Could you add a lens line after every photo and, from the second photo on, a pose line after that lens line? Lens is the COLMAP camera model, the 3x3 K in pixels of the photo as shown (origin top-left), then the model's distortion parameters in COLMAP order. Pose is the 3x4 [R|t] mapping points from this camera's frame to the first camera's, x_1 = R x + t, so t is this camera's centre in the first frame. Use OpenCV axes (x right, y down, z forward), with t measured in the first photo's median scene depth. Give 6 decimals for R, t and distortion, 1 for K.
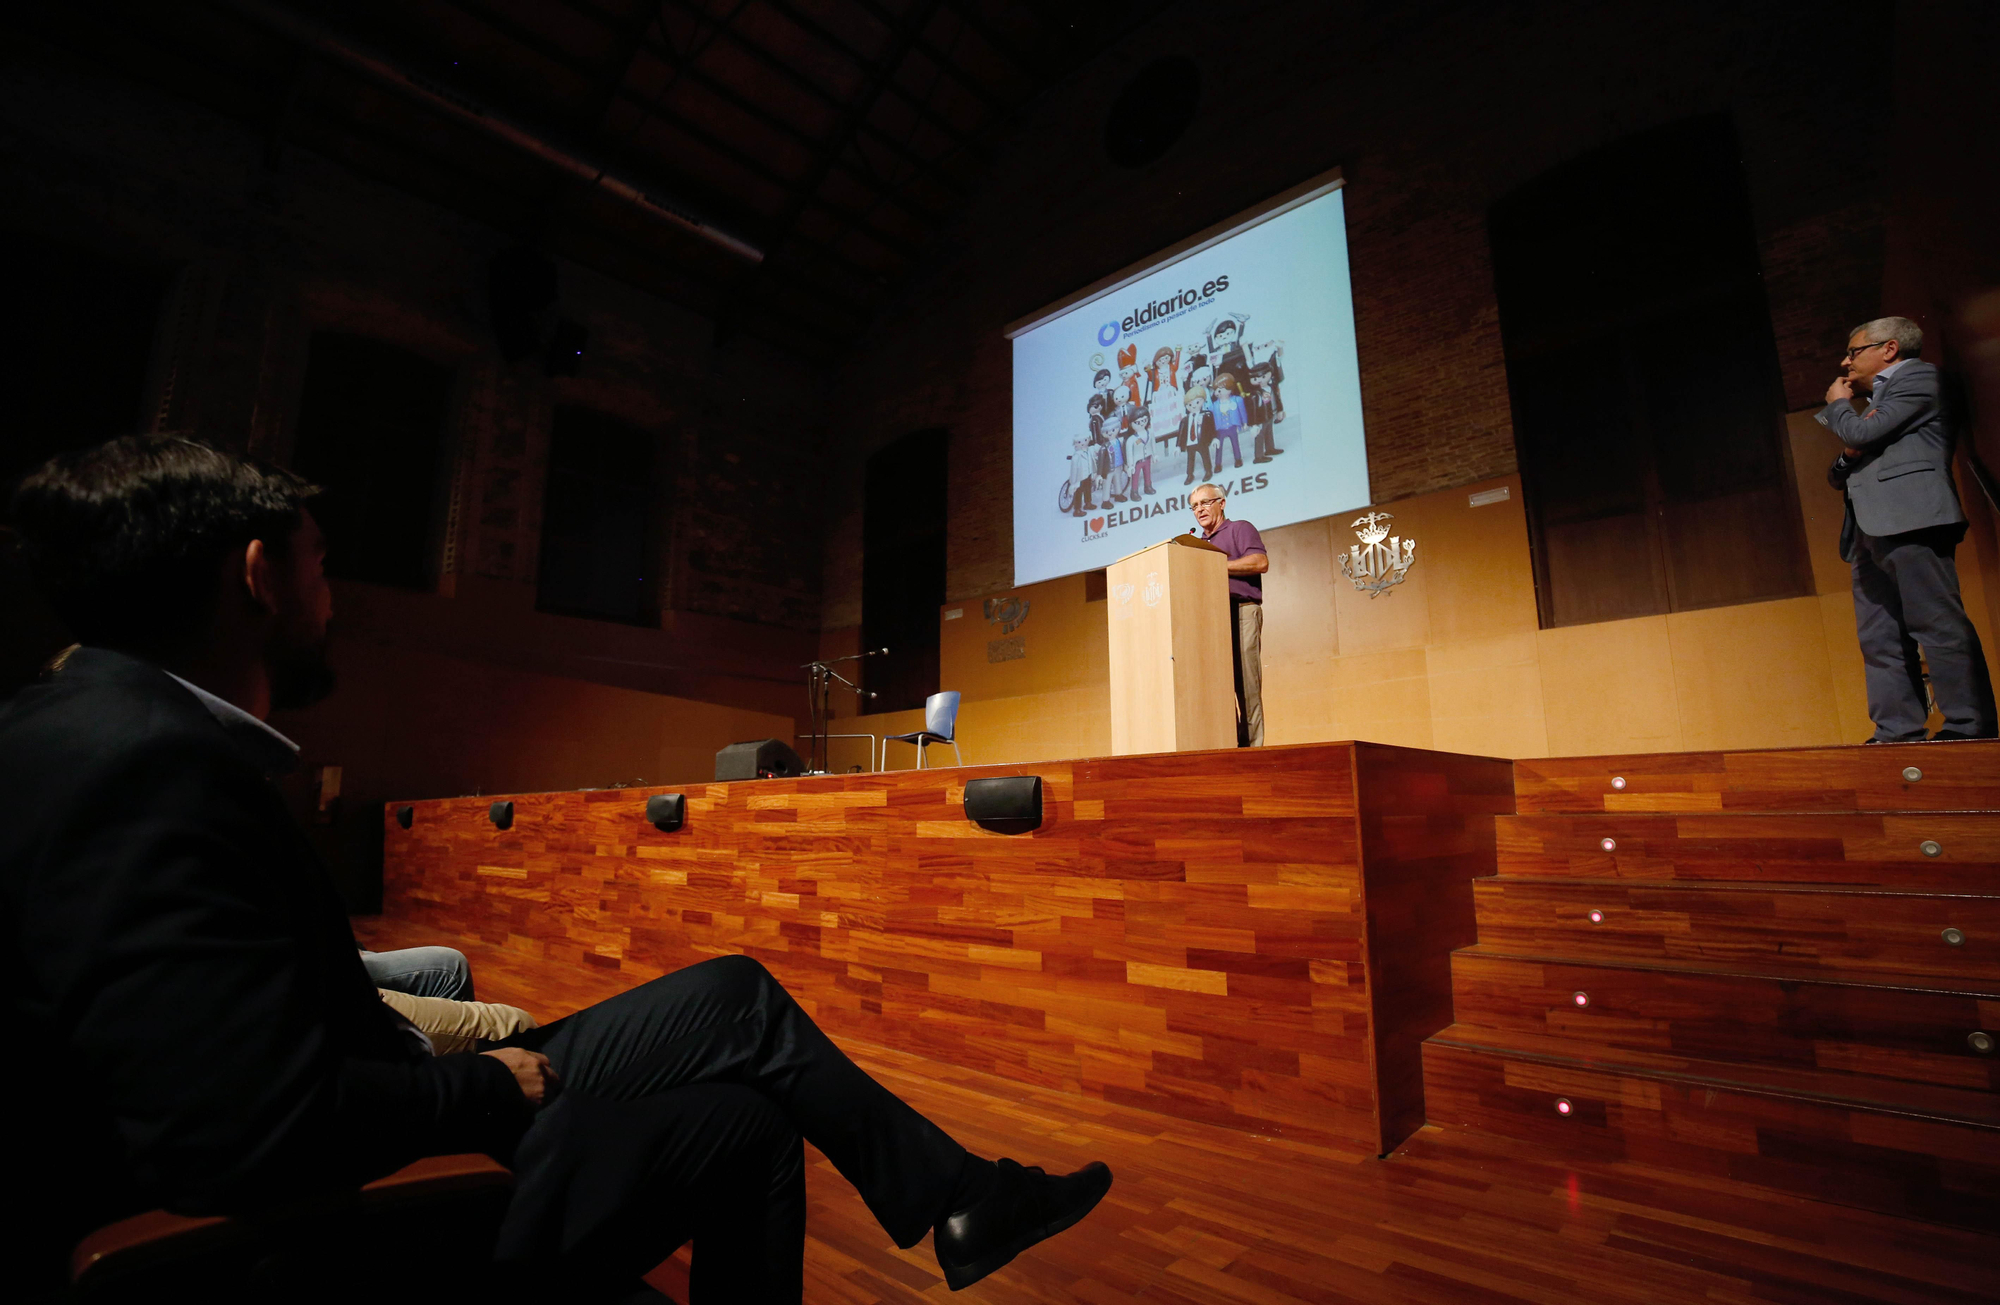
lens RADIAL K [[937.7, 0, 993.3], [0, 937.7, 634.0], [0, 0, 1]] dist [-0.023837, 0.000765]
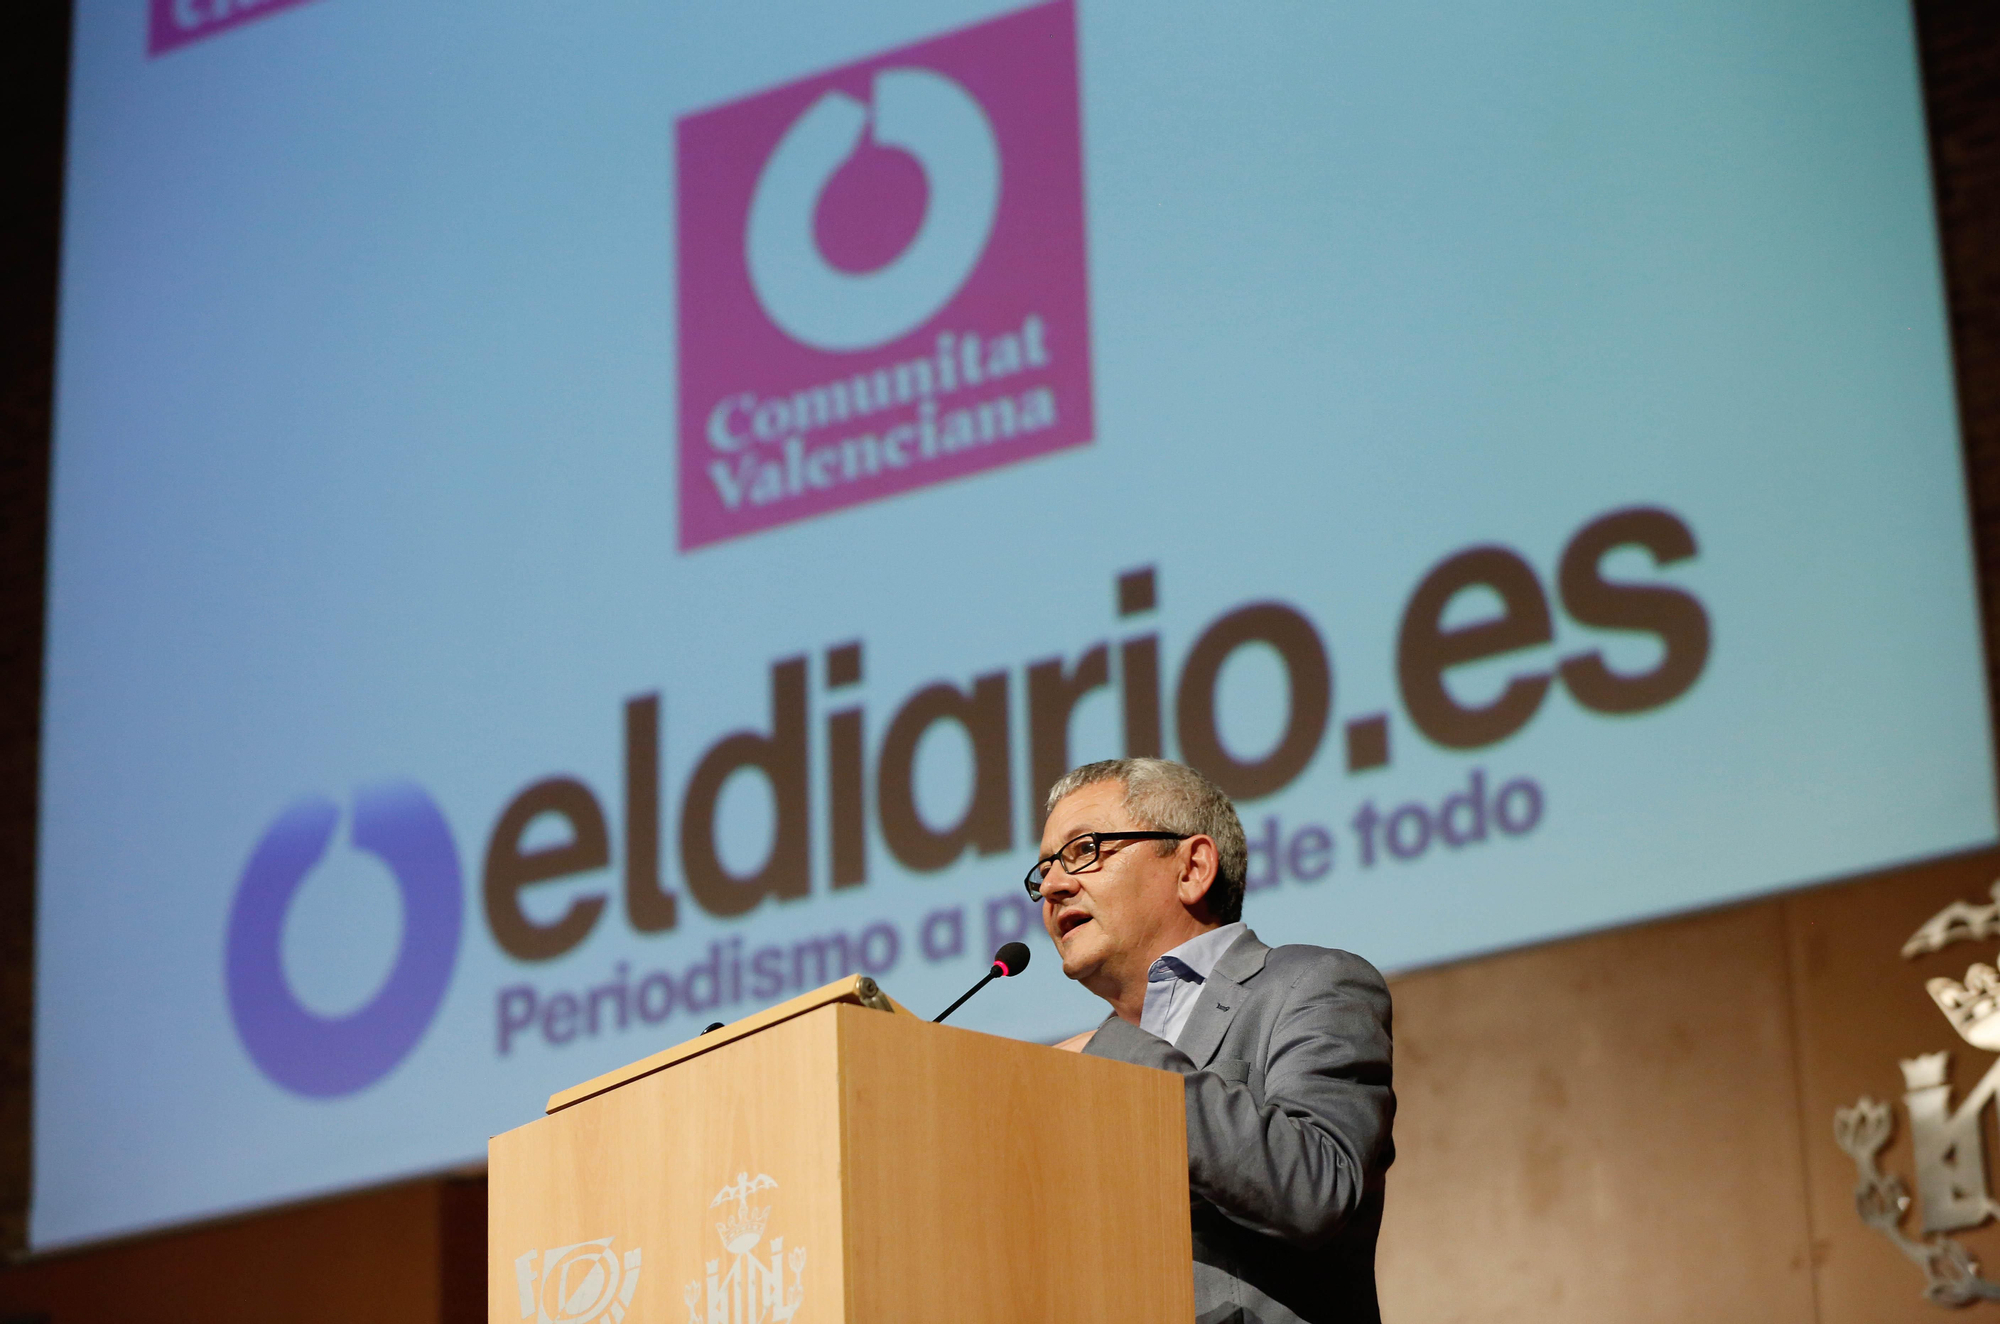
lens RADIAL K [[5109.8, 0, 1006.4], [0, 5109.8, 682.4], [0, 0, 1]] dist [-0.188104, 0.000000]
pose [[0.978970, 0.032700, 0.201365, 0.089888], [-0.006897, 0.991810, -0.127534, -0.295215], [-0.203886, 0.123464, 0.971178, 0.528395]]
